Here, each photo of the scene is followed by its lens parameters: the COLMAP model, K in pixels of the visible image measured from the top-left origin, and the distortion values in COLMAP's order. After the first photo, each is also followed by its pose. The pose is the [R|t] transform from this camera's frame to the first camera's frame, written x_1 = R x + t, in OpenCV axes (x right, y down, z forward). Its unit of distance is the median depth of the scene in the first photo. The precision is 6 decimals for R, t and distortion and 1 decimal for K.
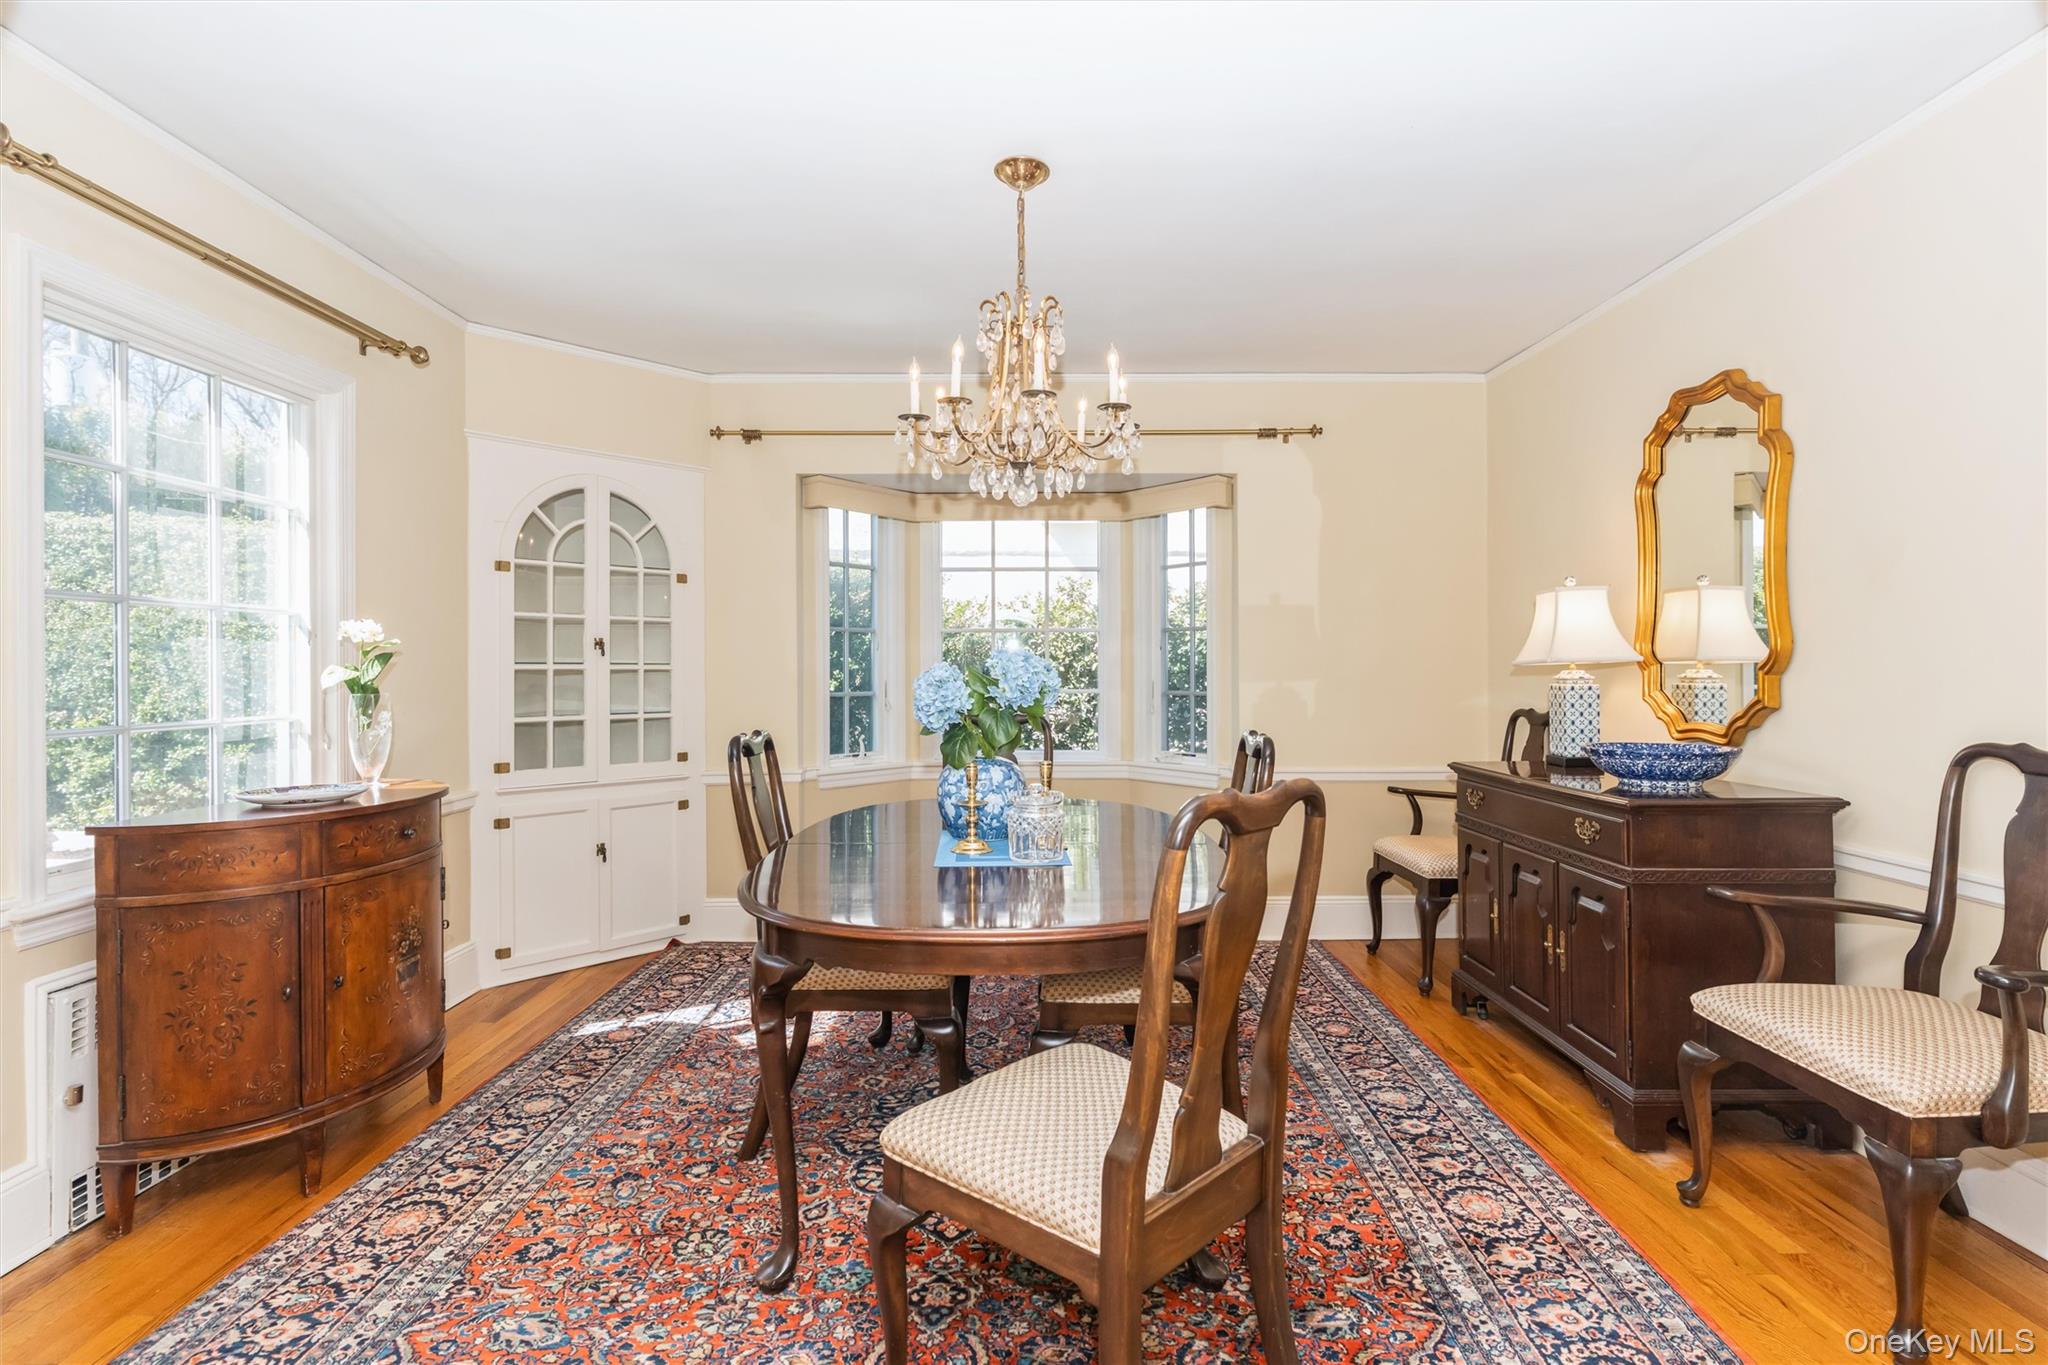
lens RADIAL K [[975.9, 0, 1032.7], [0, 975.9, 672.7], [0, 0, 1]] dist [0.028093, 0.000153]
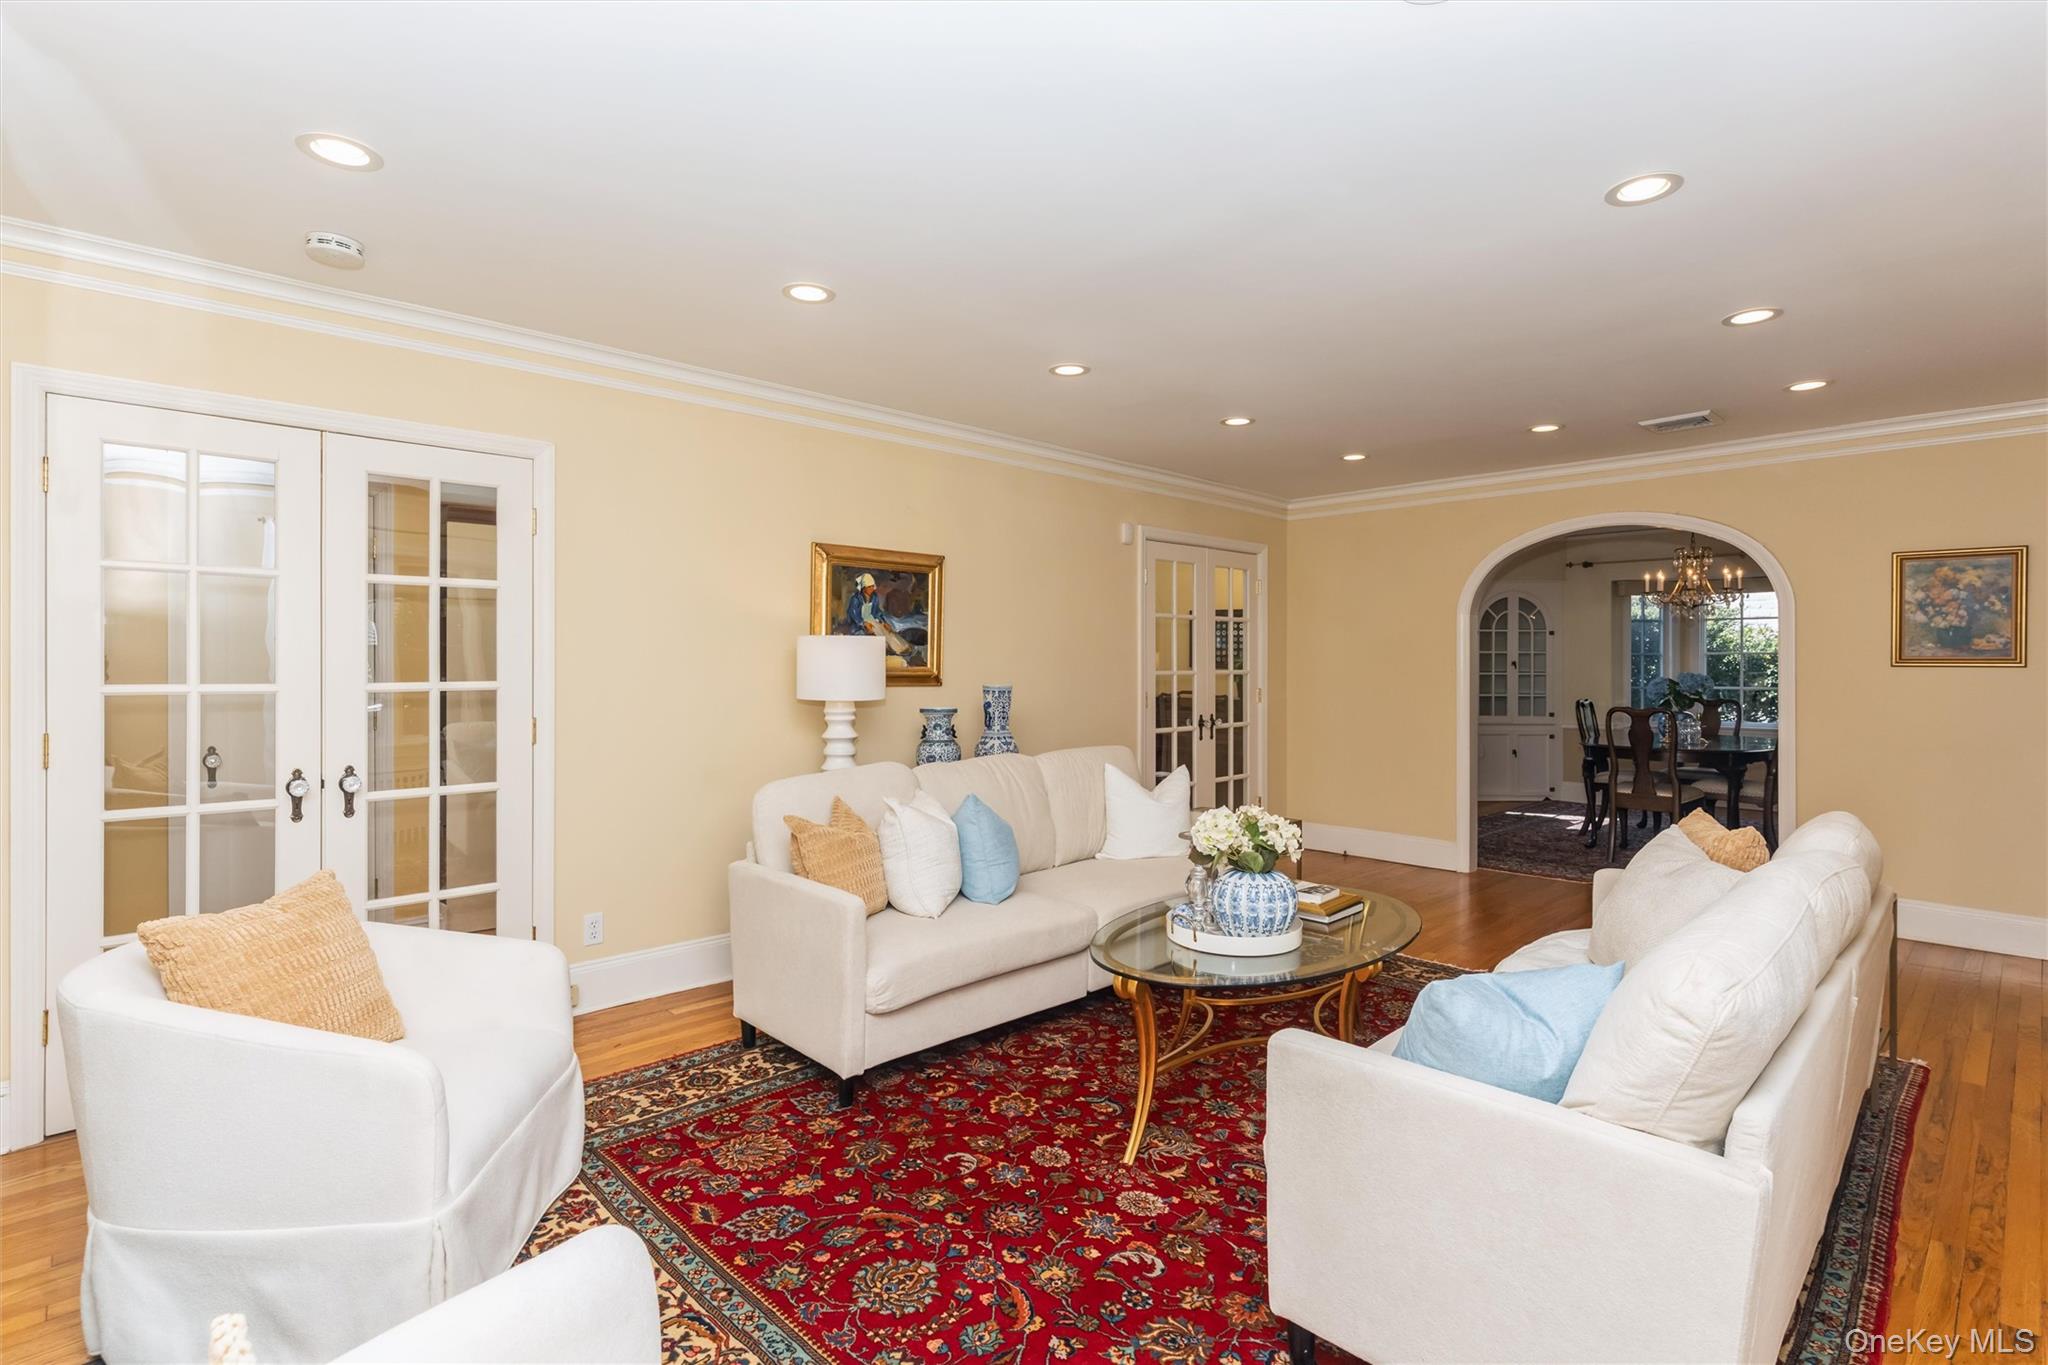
lens RADIAL K [[975.9, 0, 1032.7], [0, 975.9, 672.7], [0, 0, 1]] dist [0.028093, 0.000153]
pose [[0.696213, 0.008646, -0.717783, 0.657458], [0.000060, 0.999927, 0.012104, -0.055285], [0.717835, -0.008470, 0.696161, -2.172983]]
